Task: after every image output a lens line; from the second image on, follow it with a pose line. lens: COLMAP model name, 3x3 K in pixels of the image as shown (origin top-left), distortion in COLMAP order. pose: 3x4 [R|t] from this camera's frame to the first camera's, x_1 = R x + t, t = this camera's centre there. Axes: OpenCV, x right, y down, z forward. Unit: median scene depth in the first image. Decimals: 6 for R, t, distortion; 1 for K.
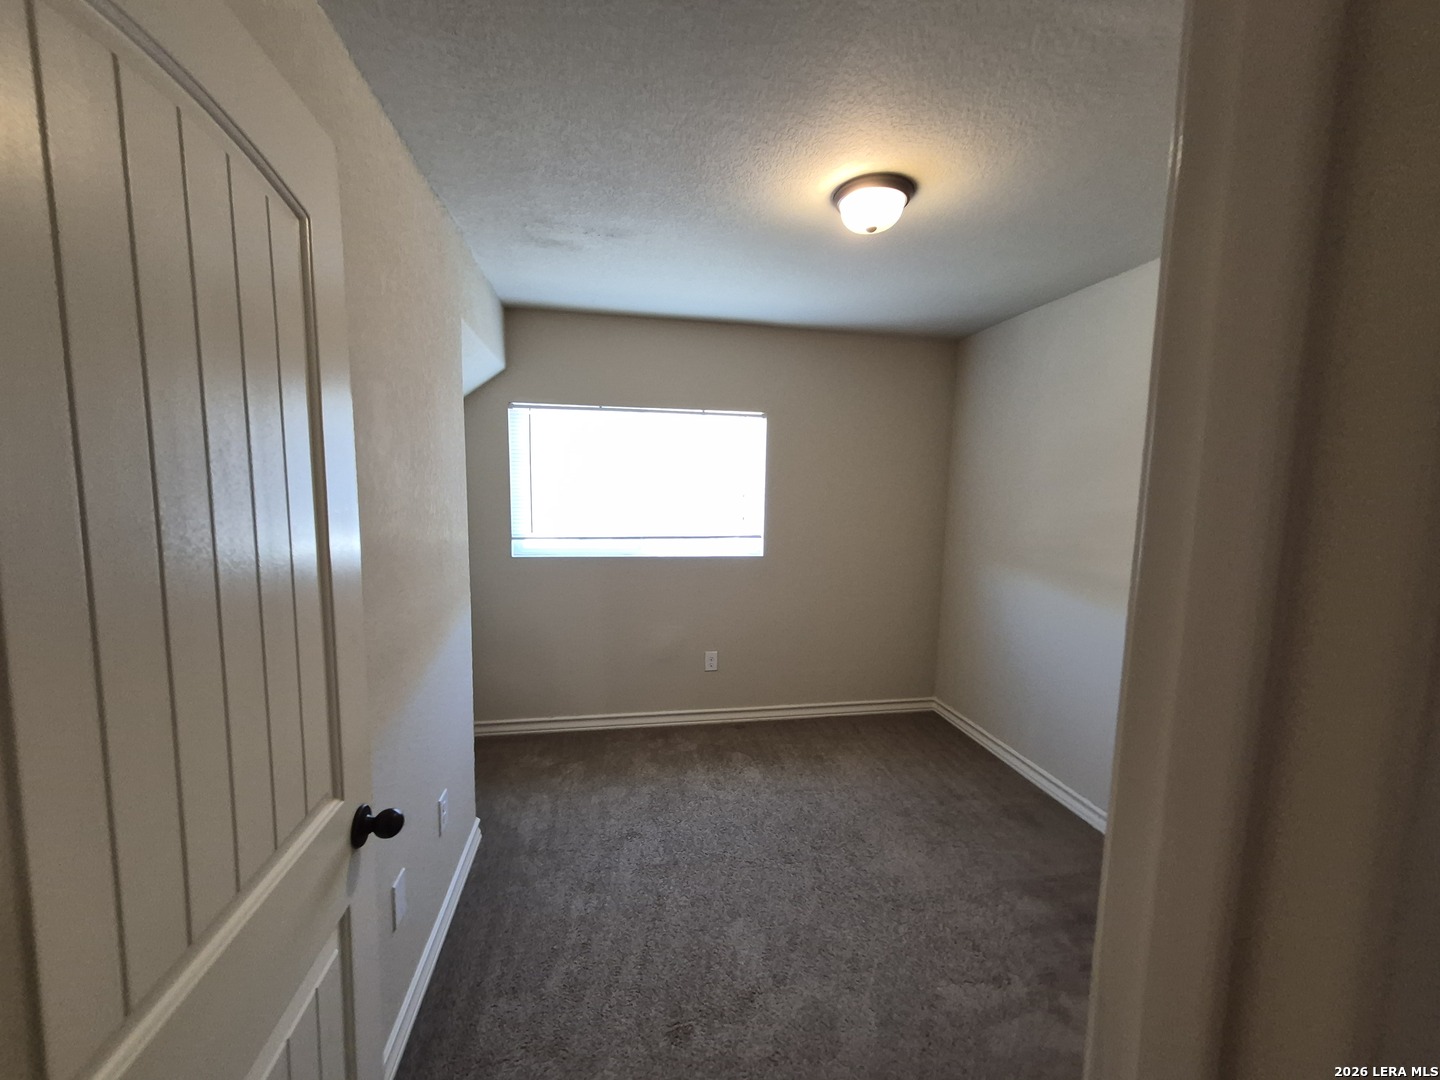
lens RADIAL K [[563.9, 0, 723.5], [0, 563.9, 538.9], [0, 0, 1]] dist [0.009985, -0.001057]
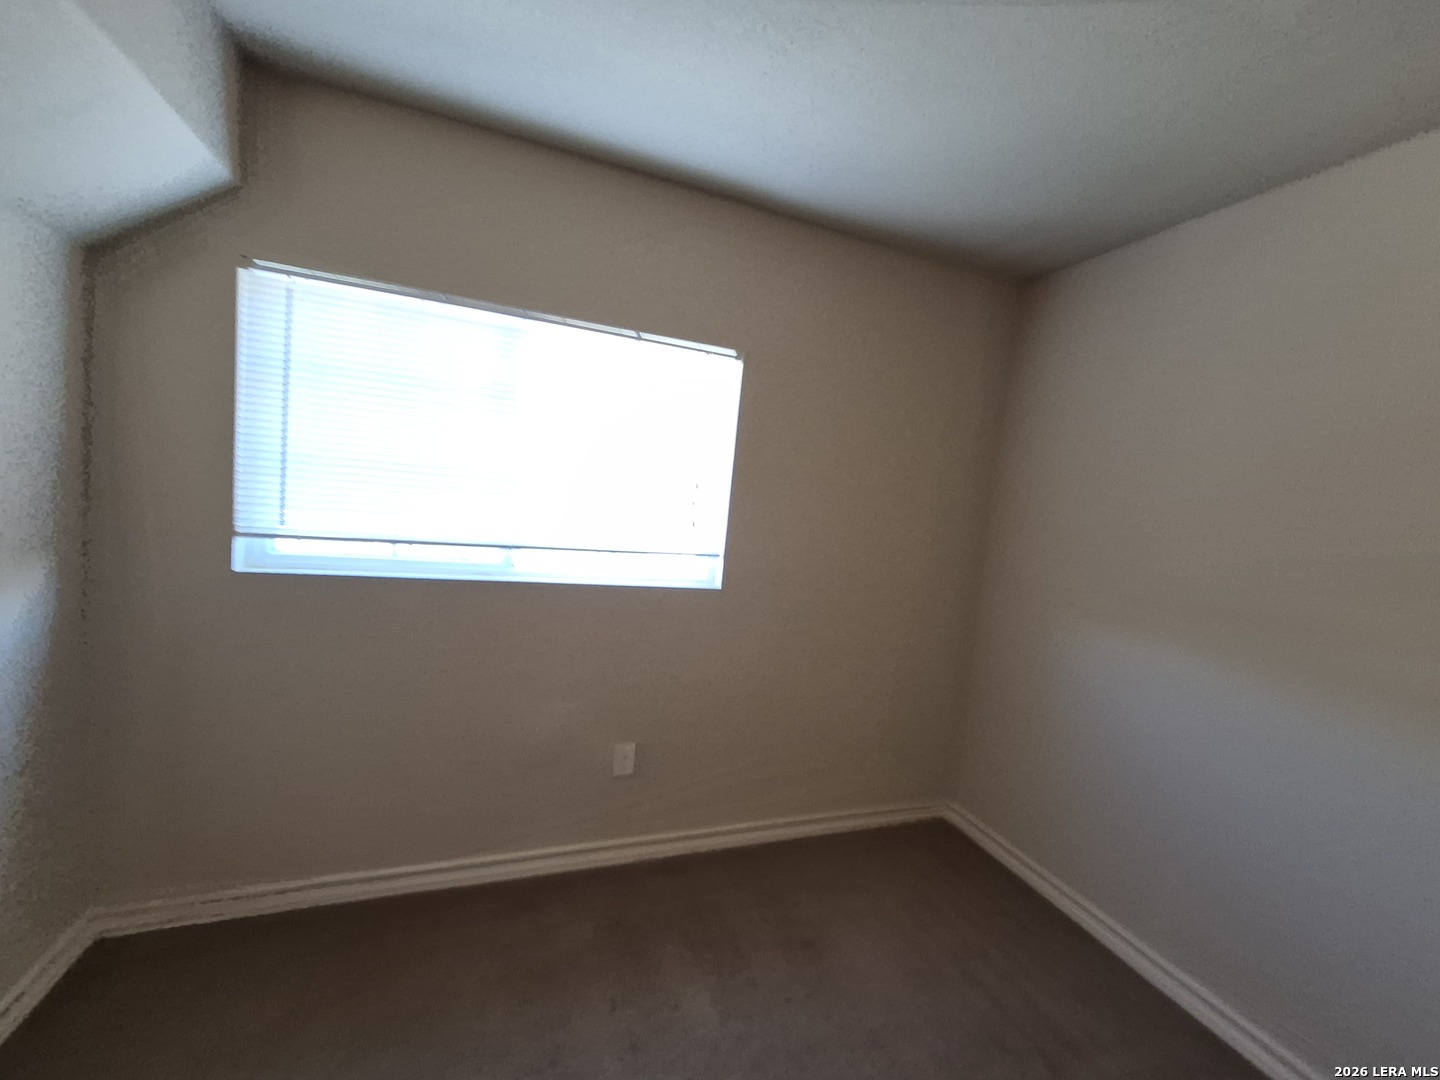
lens RADIAL K [[563.9, 0, 718.2], [0, 563.9, 538.9], [0, 0, 1]] dist [0.009985, -0.001057]
pose [[0.982967, 0.058380, 0.174264, -0.045262], [-0.056438, 0.998277, -0.016084, -0.012161], [-0.174903, 0.005975, 0.984568, 0.431136]]
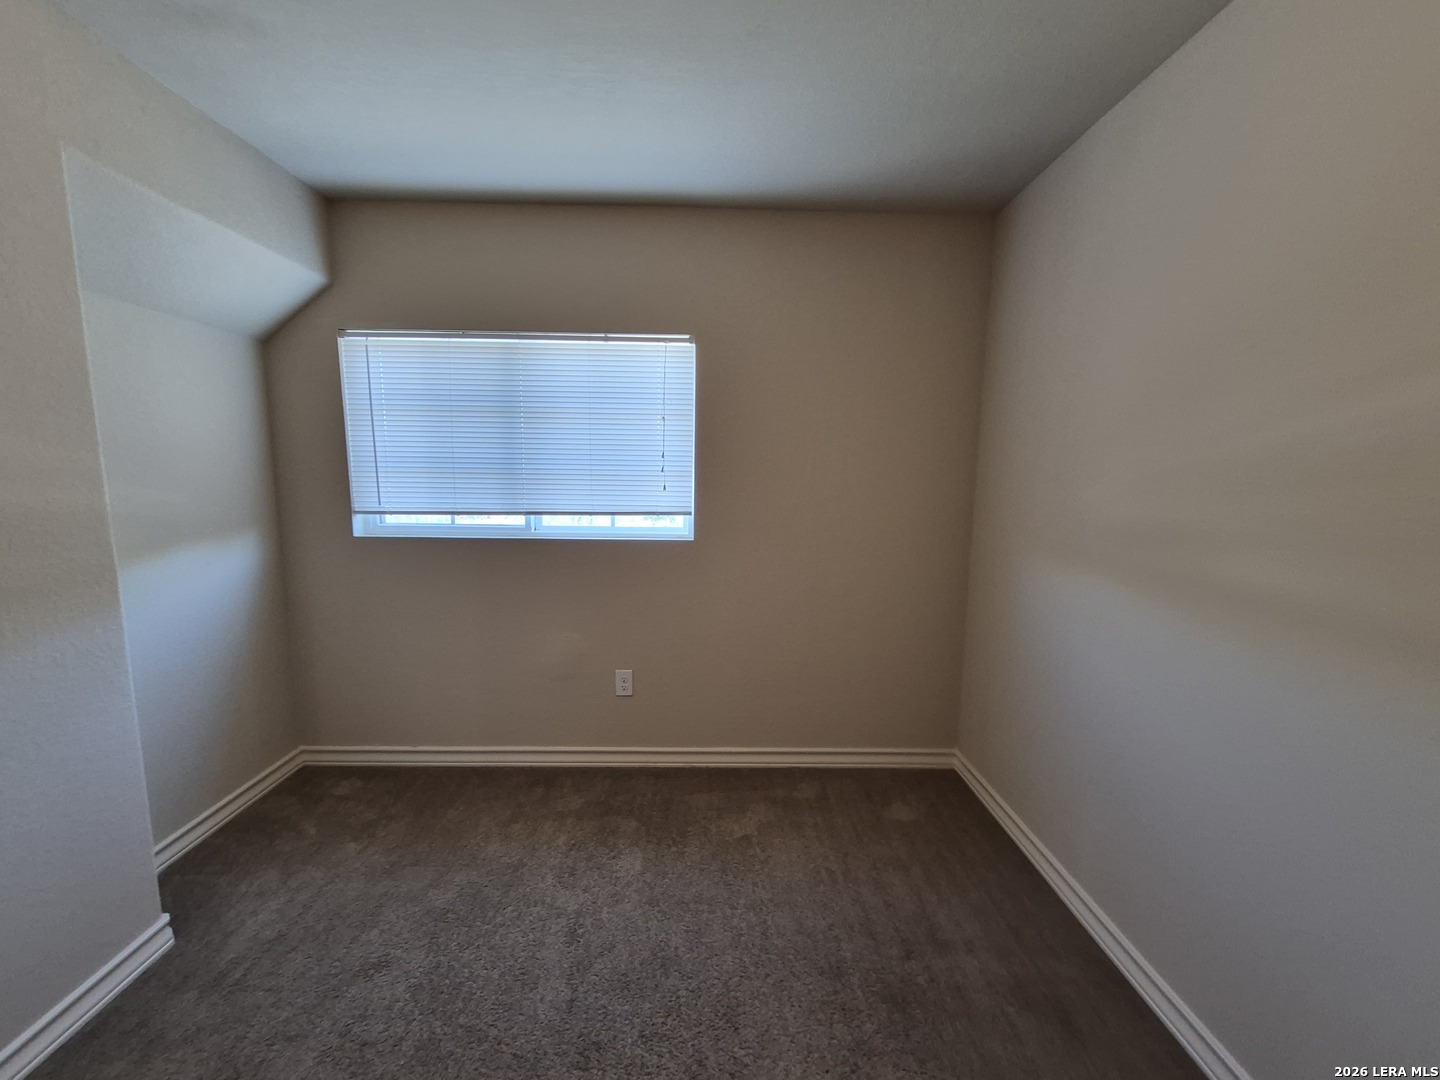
lens RADIAL K [[563.9, 0, 729.8], [0, 563.9, 537.1], [0, 0, 1]] dist [0.009985, -0.001057]
pose [[0.986269, 0.010454, -0.164819, 0.250762], [-0.008836, 0.999905, 0.010543, 0.021218], [0.164913, -0.008942, 0.986268, 0.330208]]
